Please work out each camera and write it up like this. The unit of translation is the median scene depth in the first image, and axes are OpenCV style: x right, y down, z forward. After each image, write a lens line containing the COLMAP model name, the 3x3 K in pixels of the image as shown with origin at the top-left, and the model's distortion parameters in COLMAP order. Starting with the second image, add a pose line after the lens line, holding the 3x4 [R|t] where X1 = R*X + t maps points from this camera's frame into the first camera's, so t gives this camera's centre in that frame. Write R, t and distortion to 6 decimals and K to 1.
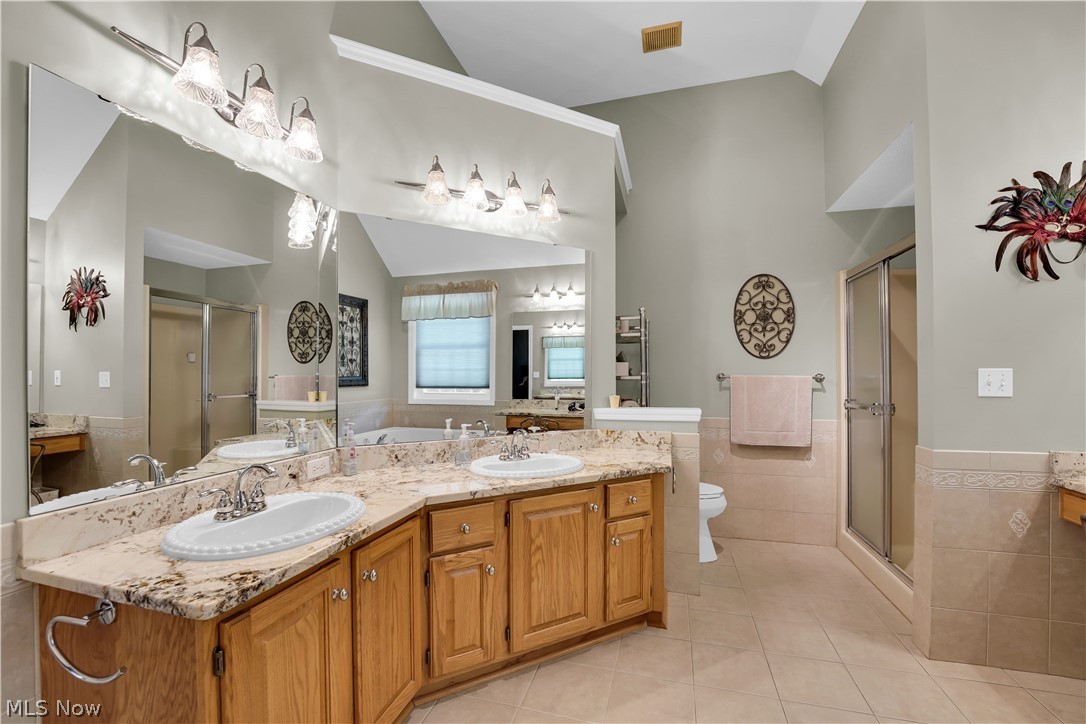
lens RADIAL K [[441.7, 0, 544.8], [0, 441.7, 369.4], [0, 0, 1]] dist [-0.022994, 0.000130]
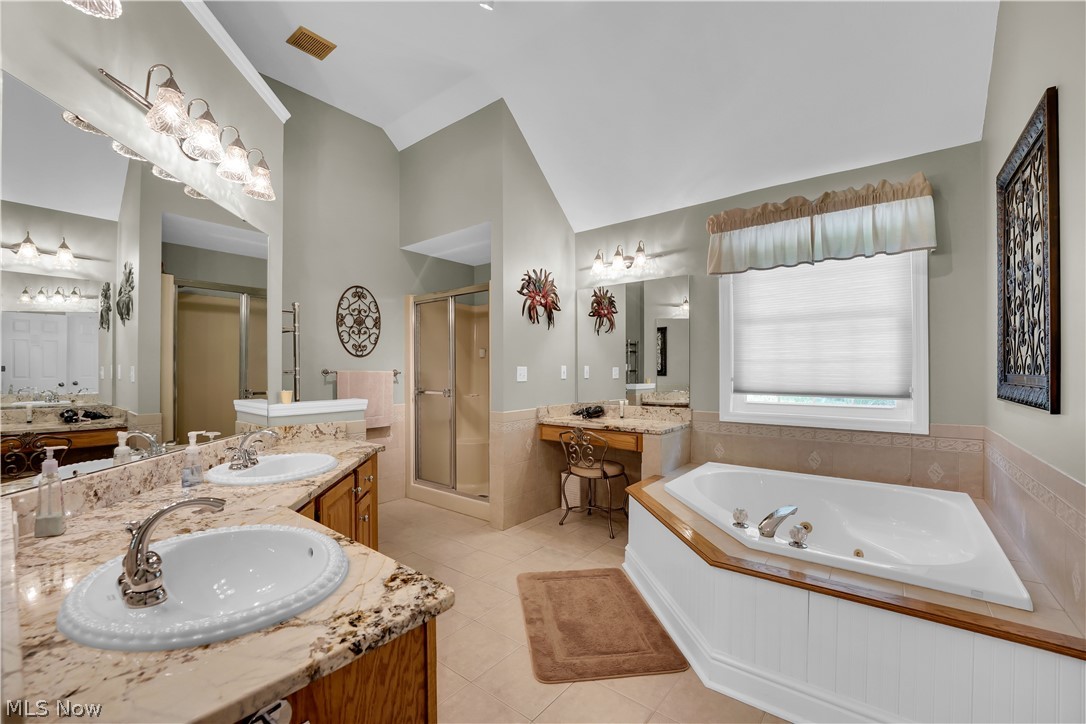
lens RADIAL K [[441.2, 0, 518.6], [0, 441.2, 368.4], [0, 0, 1]] dist [-0.026354, 0.002077]
pose [[0.412990, 0.006424, 0.910713, -0.623613], [-0.010437, 0.999943, -0.002320, 0.008274], [-0.910676, -0.008547, 0.413033, 0.164107]]
